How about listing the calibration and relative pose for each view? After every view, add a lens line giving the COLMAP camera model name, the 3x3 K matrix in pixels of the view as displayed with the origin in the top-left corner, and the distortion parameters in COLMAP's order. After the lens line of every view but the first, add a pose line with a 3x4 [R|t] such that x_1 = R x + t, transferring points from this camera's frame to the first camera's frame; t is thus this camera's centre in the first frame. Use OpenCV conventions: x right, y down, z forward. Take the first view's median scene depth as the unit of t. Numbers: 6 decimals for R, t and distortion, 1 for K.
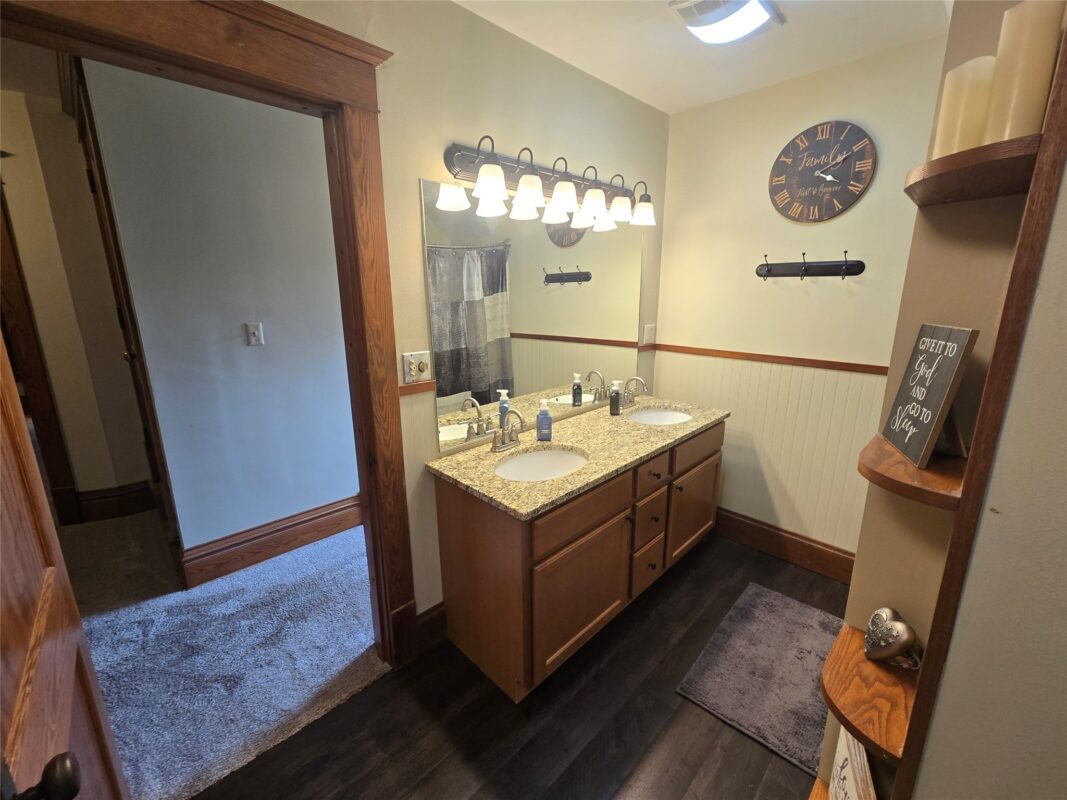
lens RADIAL K [[435.8, 0, 537.9], [0, 435.8, 396.2], [0, 0, 1]] dist [0.001840, 0.000051]
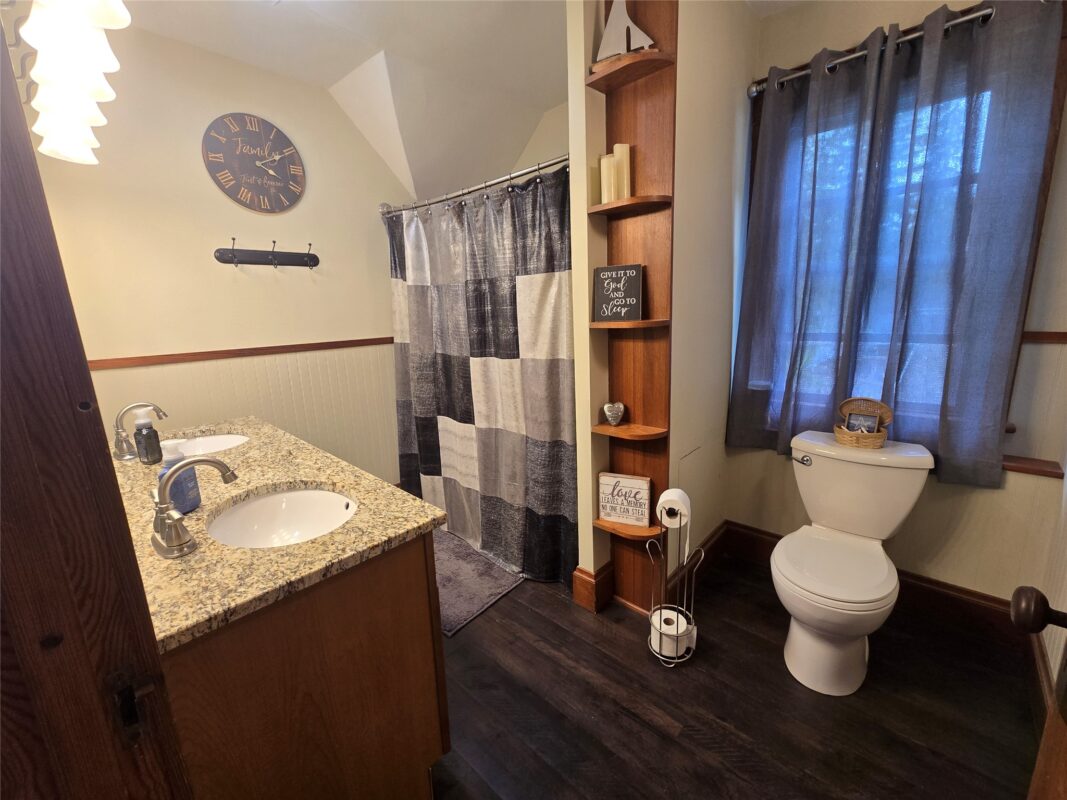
lens RADIAL K [[435.8, 0, 536.7], [0, 435.8, 393.9], [0, 0, 1]] dist [0.001840, 0.000051]
pose [[-0.029647, -0.201929, 0.978951, -0.531080], [0.270614, 0.941185, 0.202335, -0.034122], [-0.962231, 0.270917, 0.026742, 0.527186]]
